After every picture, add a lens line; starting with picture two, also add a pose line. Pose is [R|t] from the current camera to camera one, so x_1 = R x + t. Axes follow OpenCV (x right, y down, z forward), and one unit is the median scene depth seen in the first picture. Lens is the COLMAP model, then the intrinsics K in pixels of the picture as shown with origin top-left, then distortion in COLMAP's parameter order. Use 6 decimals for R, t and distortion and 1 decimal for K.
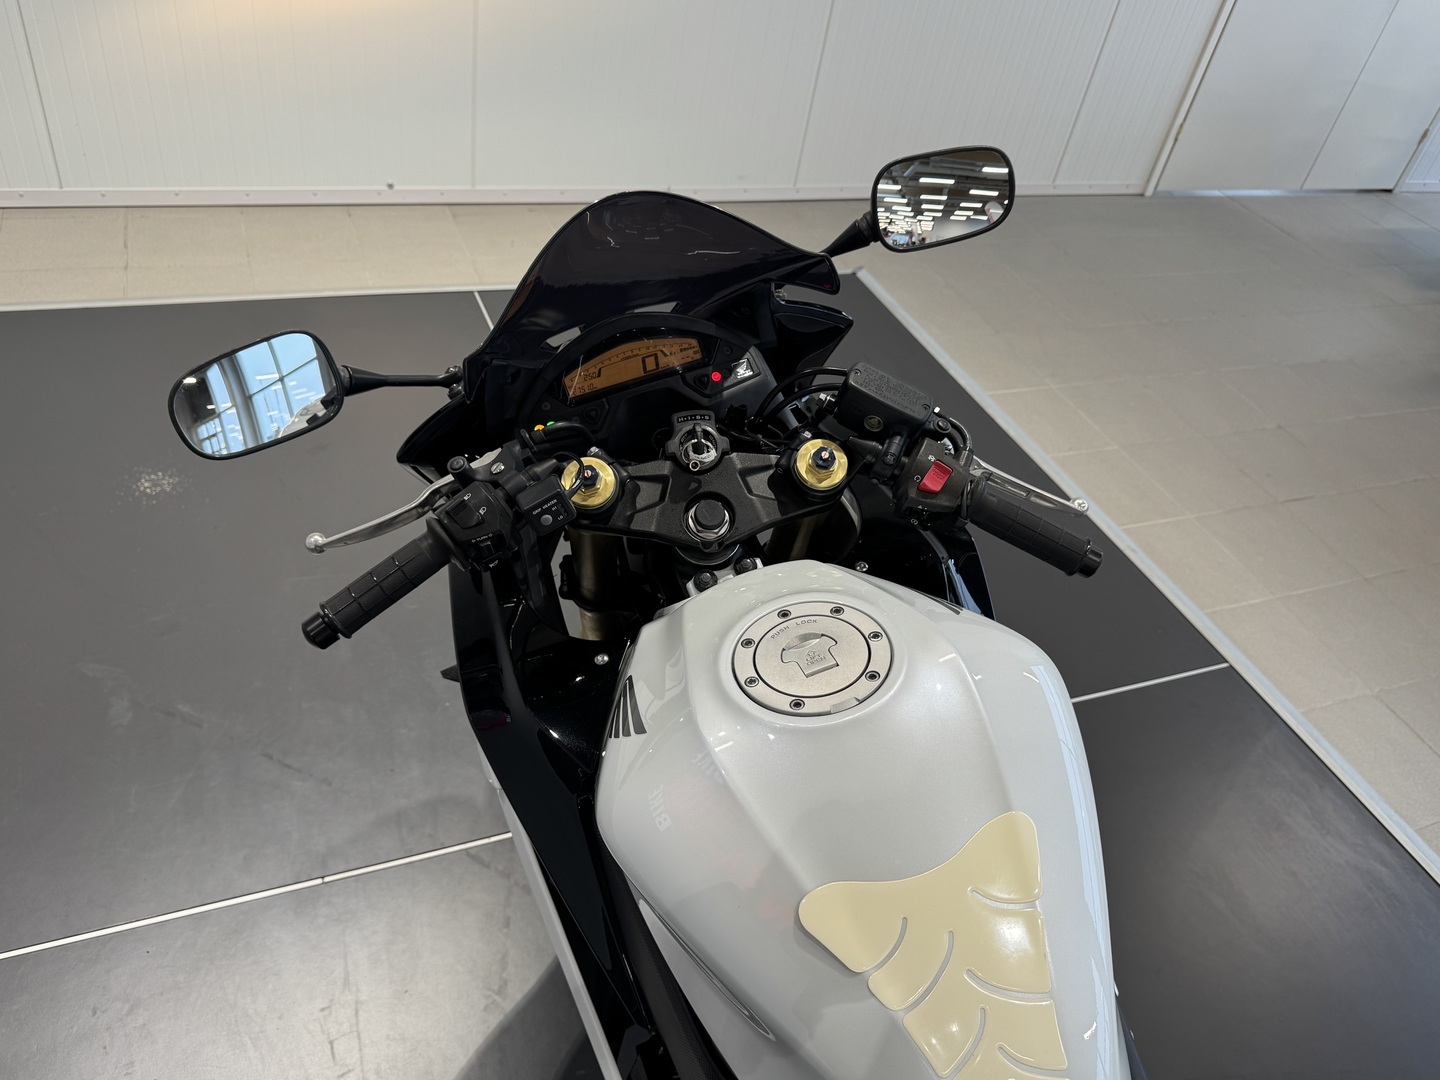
lens RADIAL K [[1089.4, 0, 720.0], [0, 1089.4, 540.0], [0, 0, 1]] dist [0.069074, -0.107935]
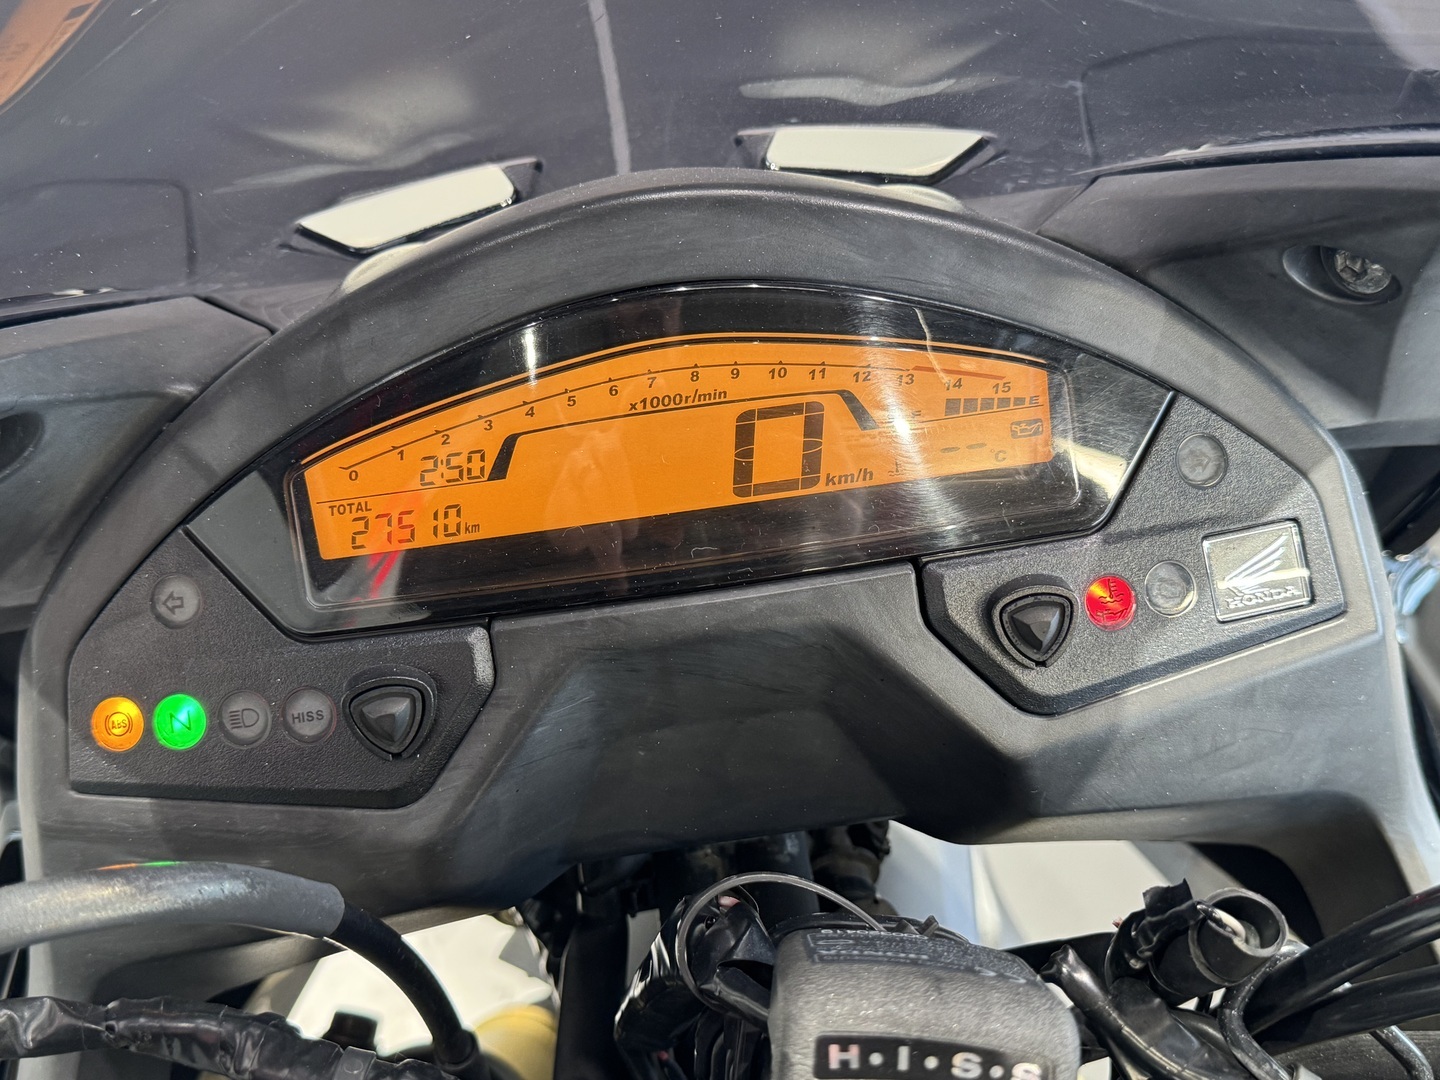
lens RADIAL K [[1481.6, 0, 728.8], [0, 1481.6, 536.4], [0, 0, 1]] dist [0.245067, -0.911008]
pose [[0.971521, 0.209773, -0.110195, -0.042502], [-0.193423, 0.970699, 0.142586, -0.194948], [0.136877, -0.117211, 0.983629, 0.786811]]
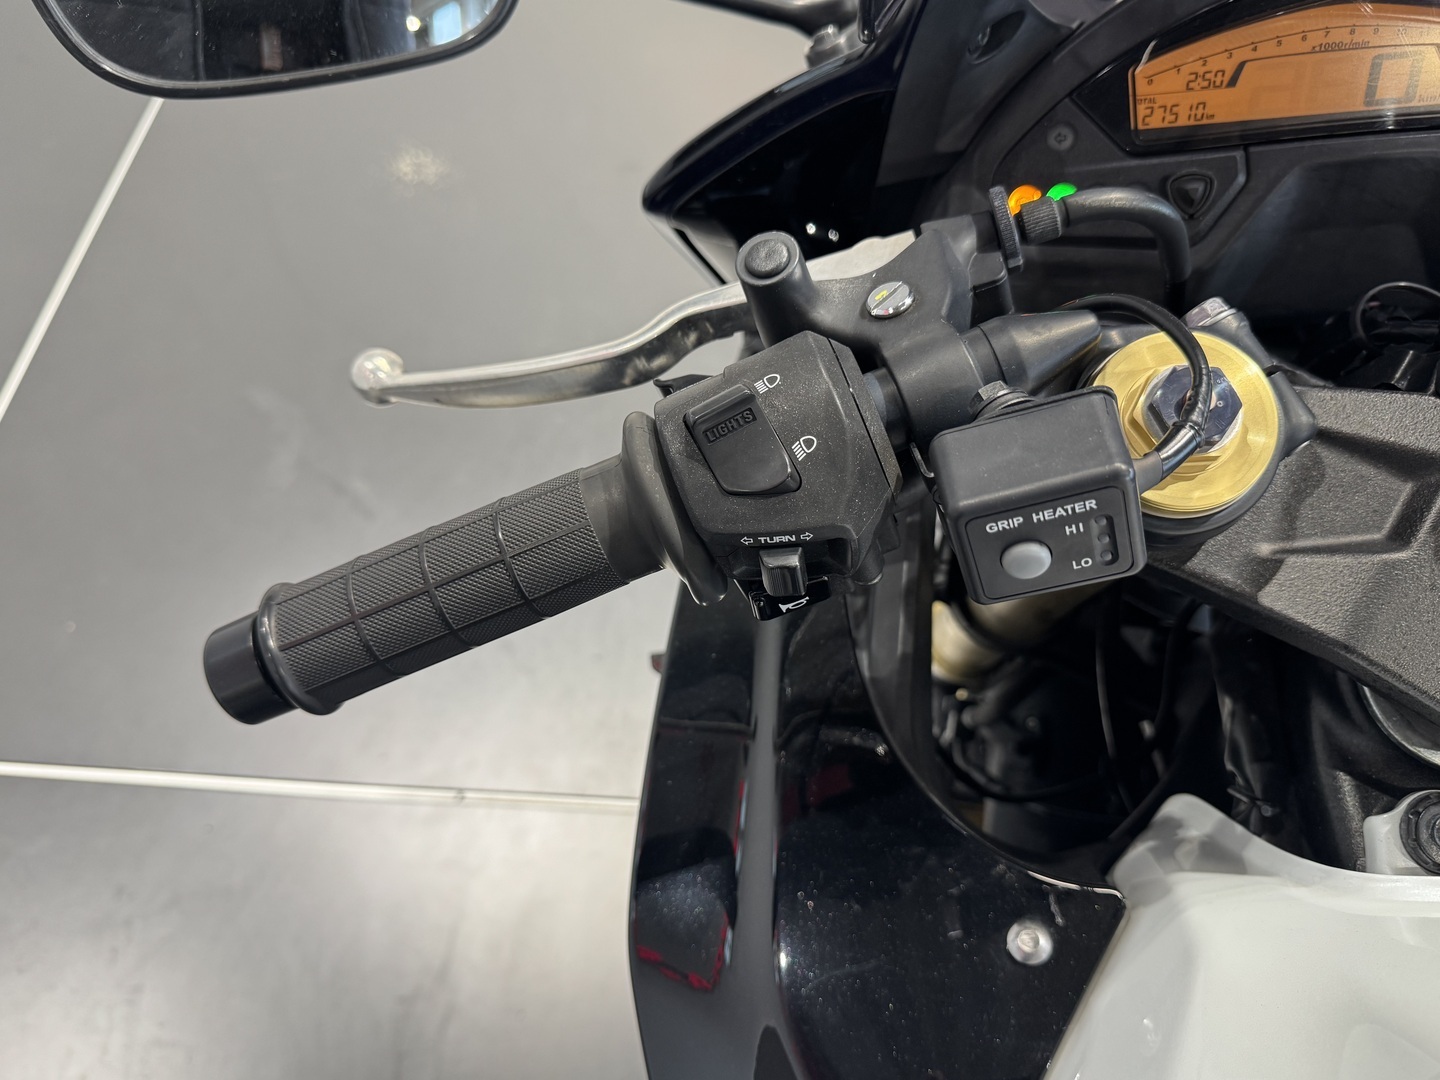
lens RADIAL K [[1089.4, 0, 720.0], [0, 1089.4, 540.0], [0, 0, 1]] dist [0.069074, -0.107935]
pose [[0.926676, 0.294030, -0.234134, -0.144757], [-0.244241, 0.944545, 0.219500, -0.053637], [0.285690, -0.146220, 0.947101, 0.637043]]
